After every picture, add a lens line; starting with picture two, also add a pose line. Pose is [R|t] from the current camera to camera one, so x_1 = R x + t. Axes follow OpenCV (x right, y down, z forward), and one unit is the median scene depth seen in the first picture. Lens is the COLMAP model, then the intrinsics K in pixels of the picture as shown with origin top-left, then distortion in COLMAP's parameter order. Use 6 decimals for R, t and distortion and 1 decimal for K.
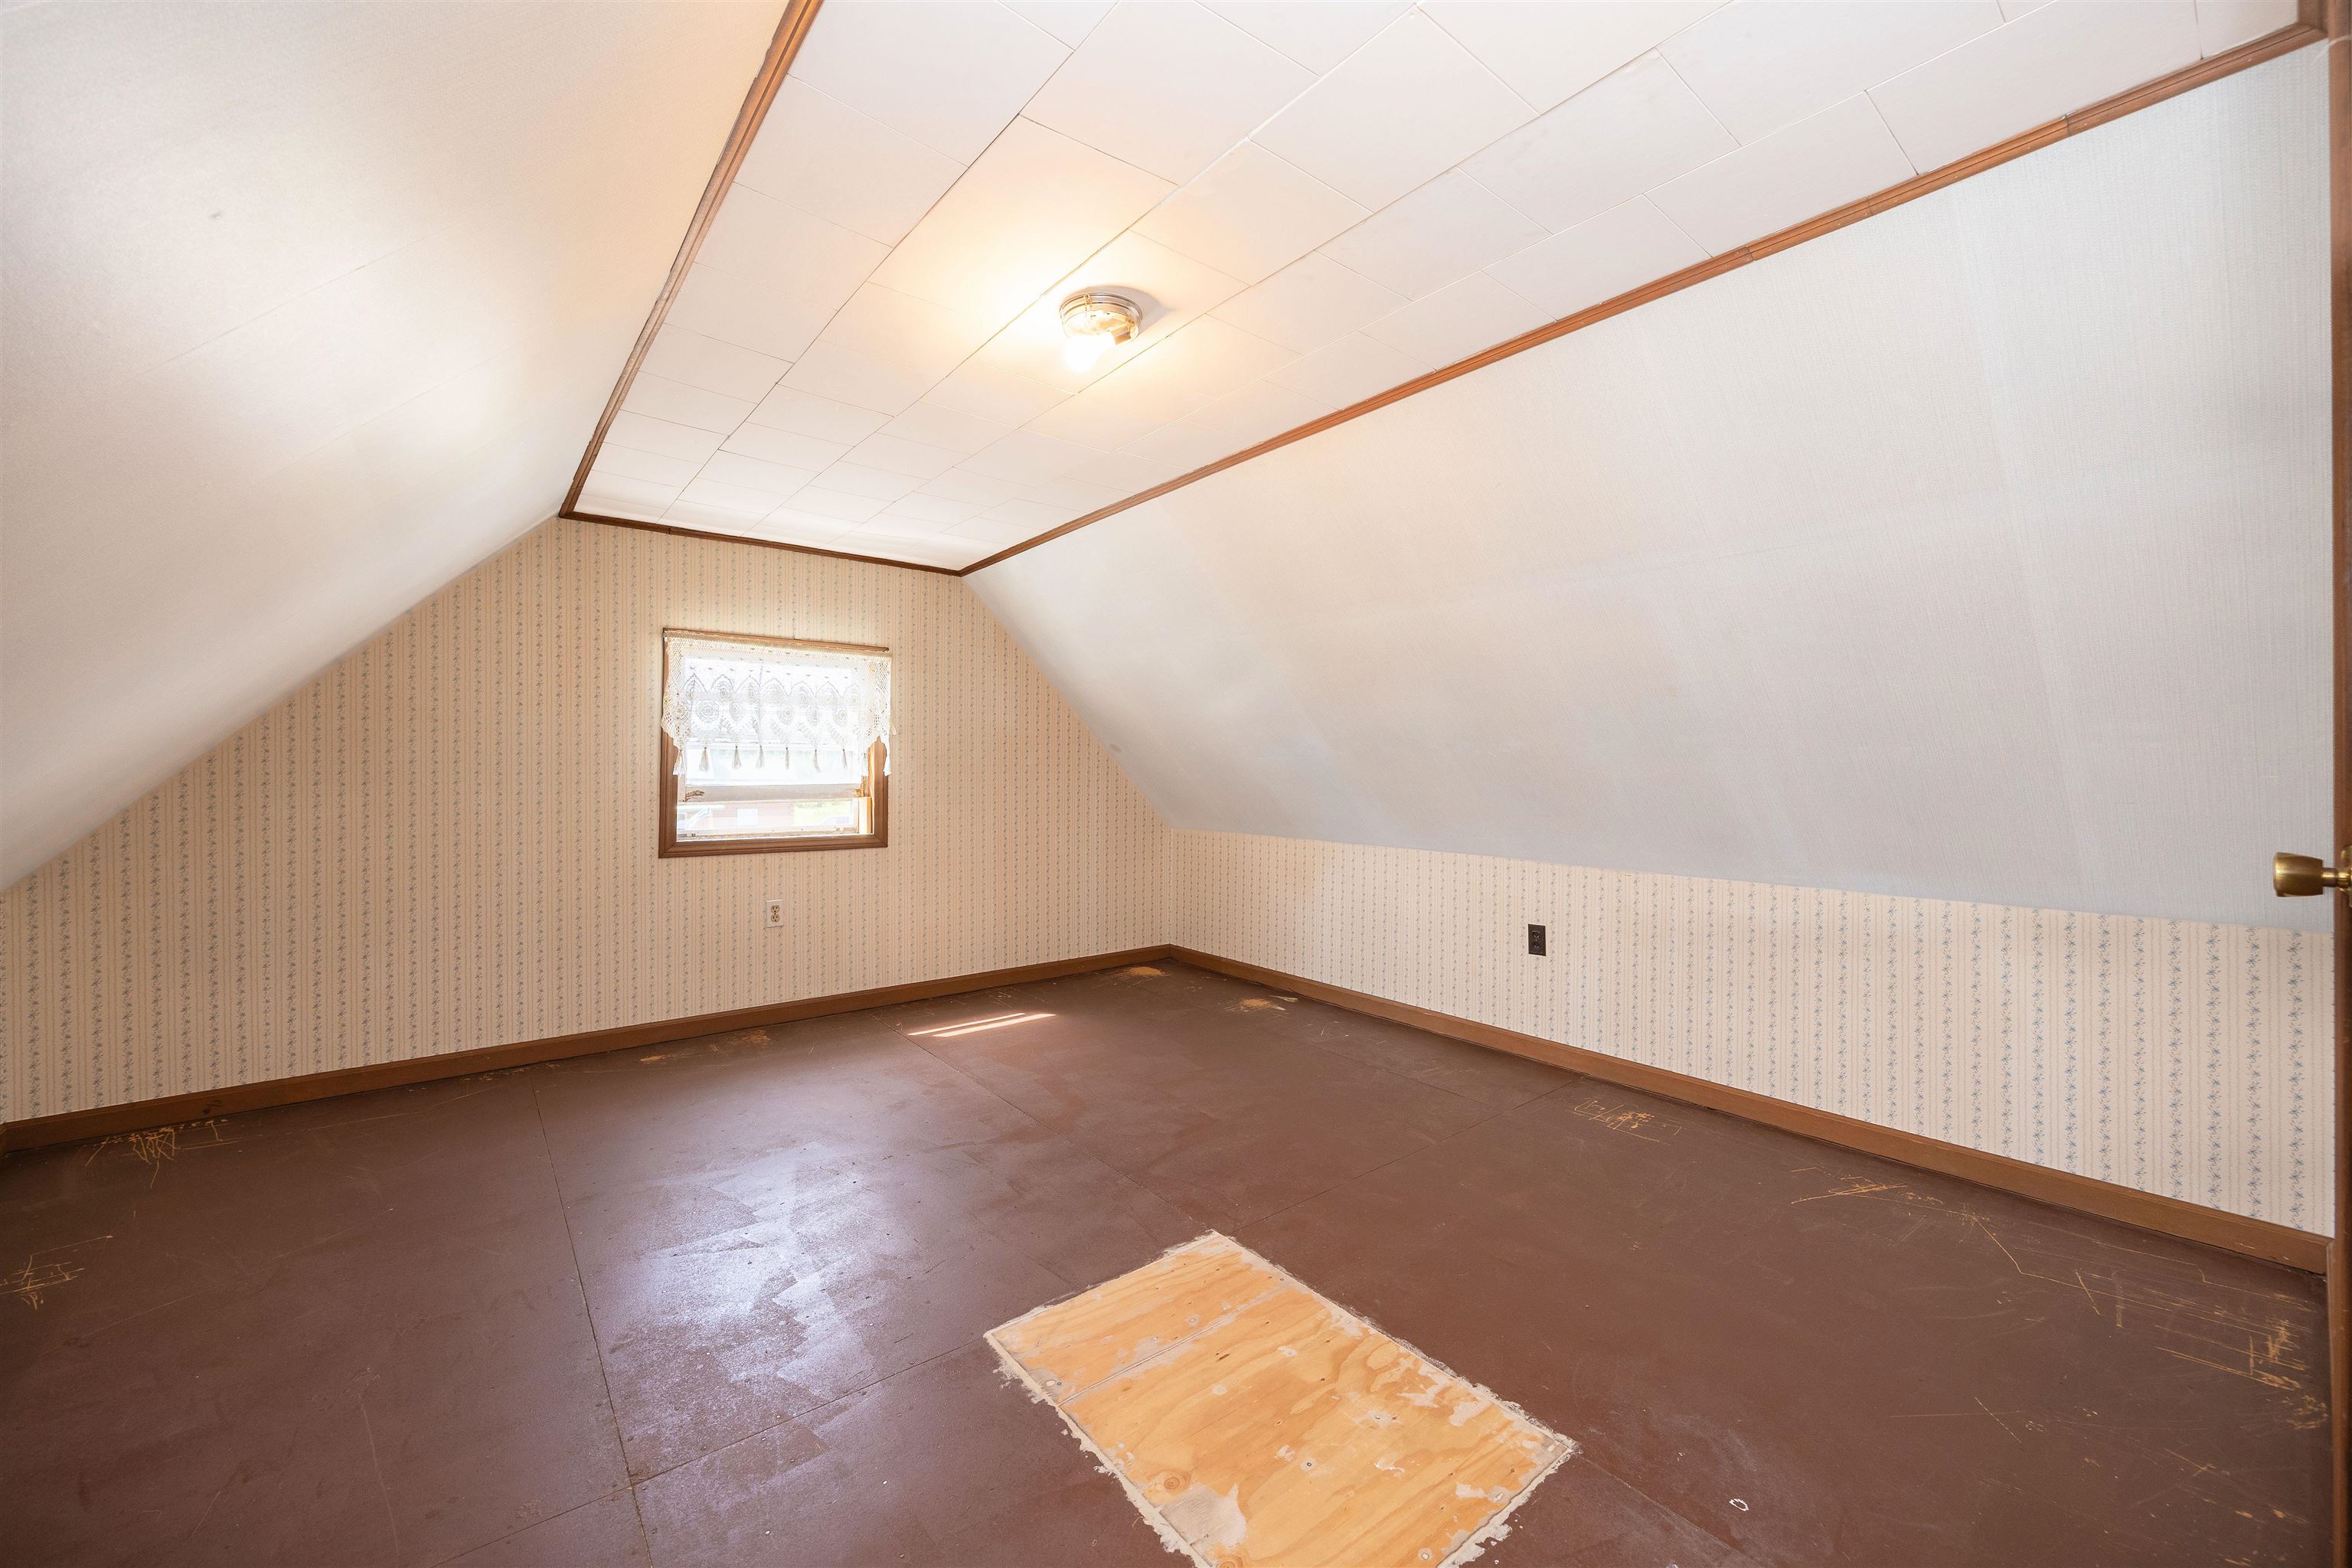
lens RADIAL K [[903.6, 0, 1189.1], [0, 903.6, 777.7], [0, 0, 1]] dist [-0.001657, -0.000007]
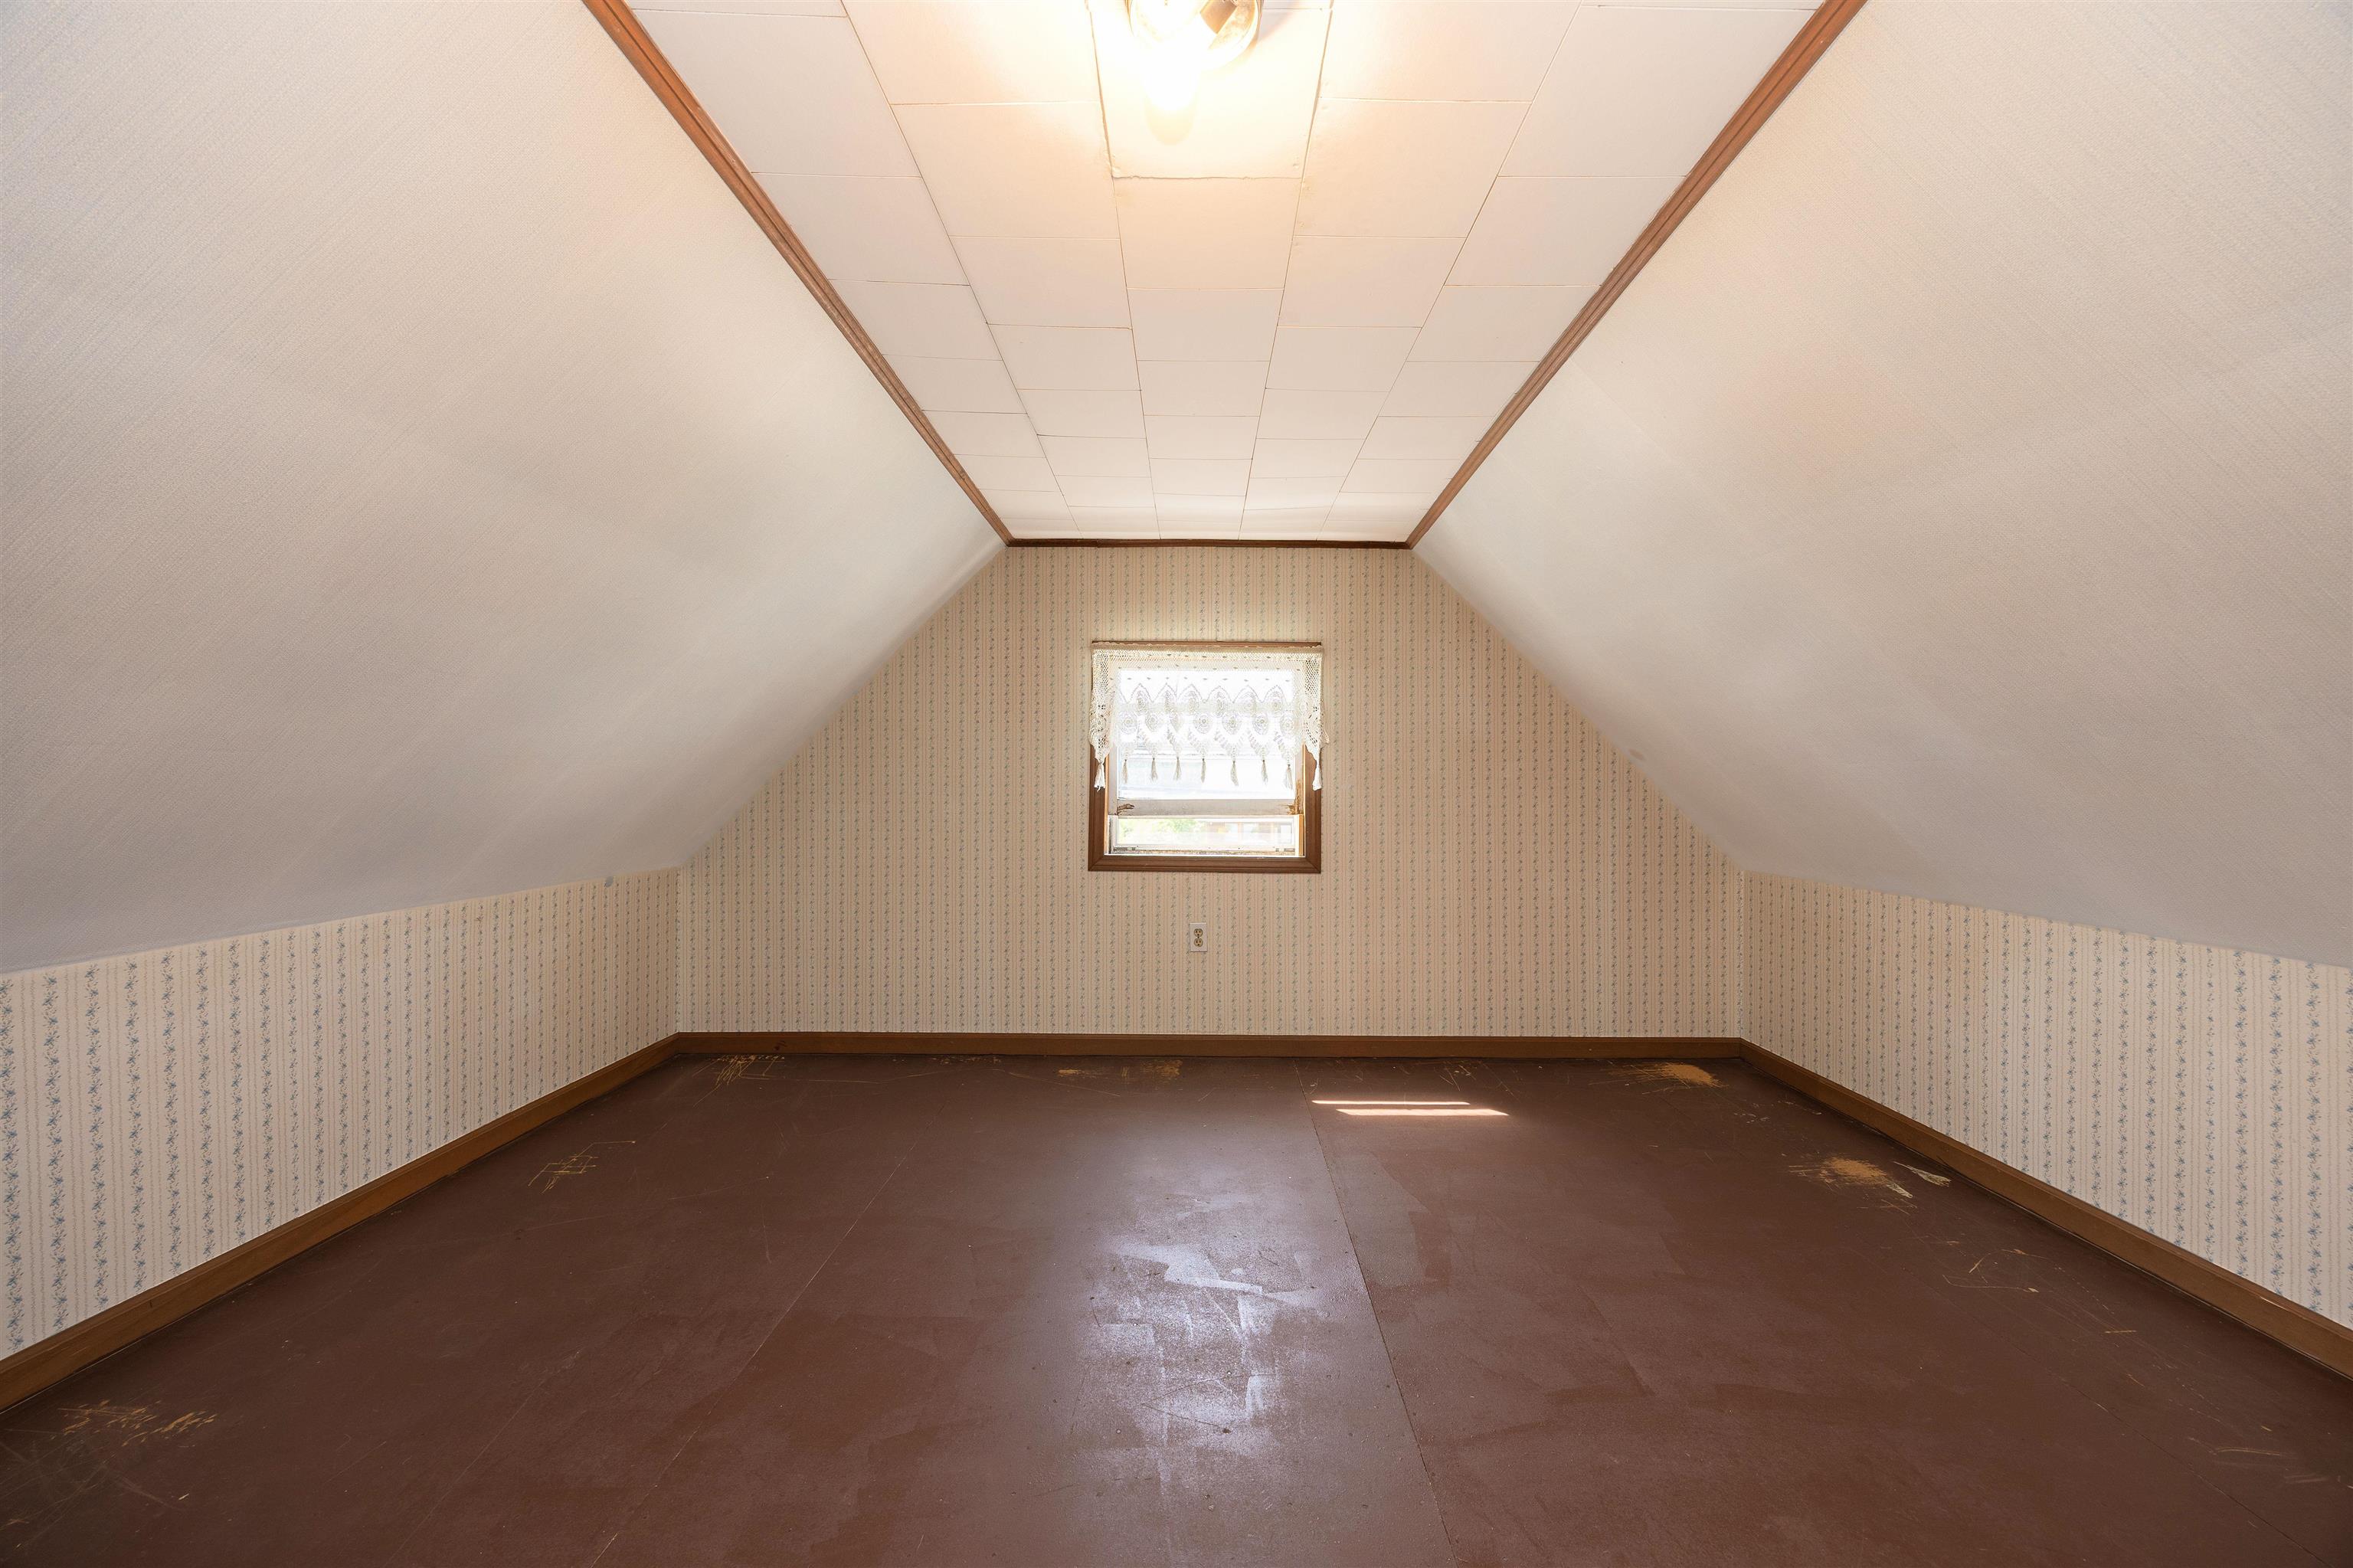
lens RADIAL K [[904.0, 0, 1189.6], [0, 904.0, 777.7], [0, 0, 1]] dist [-0.001657, -0.000007]
pose [[0.771612, -0.002127, -0.636089, 0.137834], [-0.009335, 0.999849, -0.014668, -0.000636], [0.636024, 0.017256, 0.771476, 0.291300]]
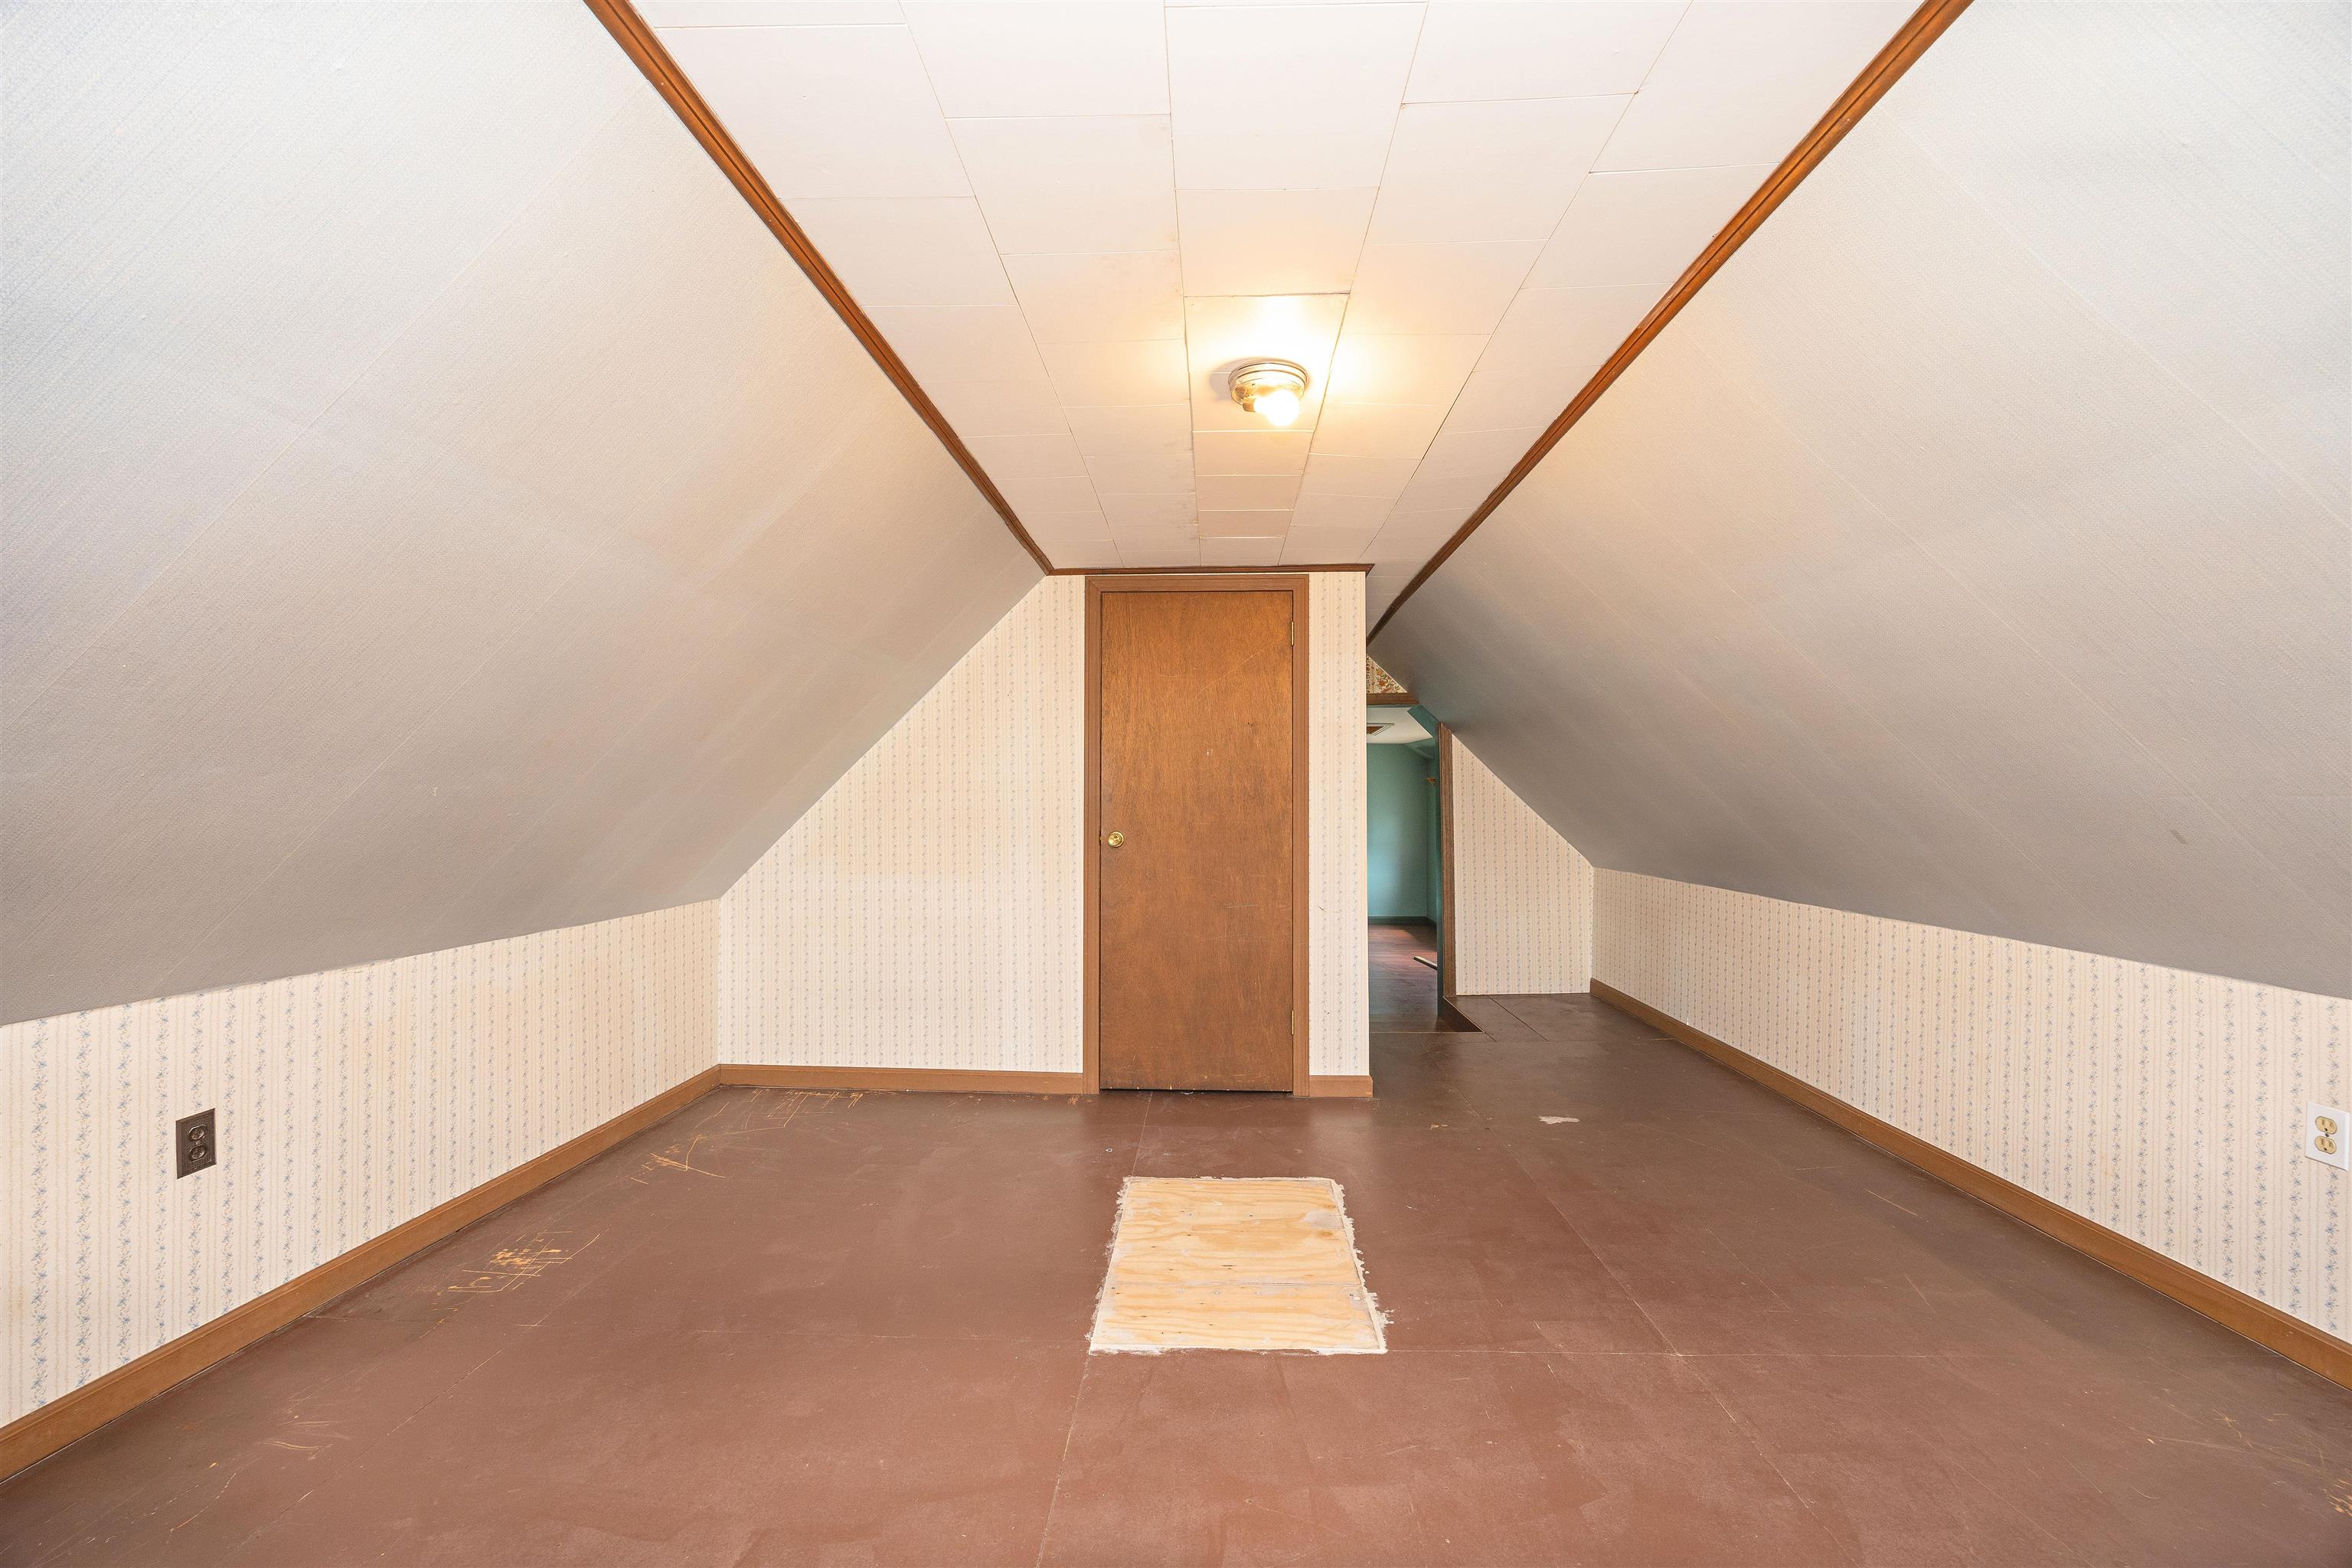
lens RADIAL K [[922.0, 0, 1177.0], [0, 922.0, 786.3], [0, 0, 1]] dist [-0.003379, -0.000018]
pose [[-0.745255, 0.012503, 0.666662, -0.383010], [0.008872, 0.999922, -0.008836, -0.017344], [-0.666720, -0.000670, -0.745308, 0.977443]]
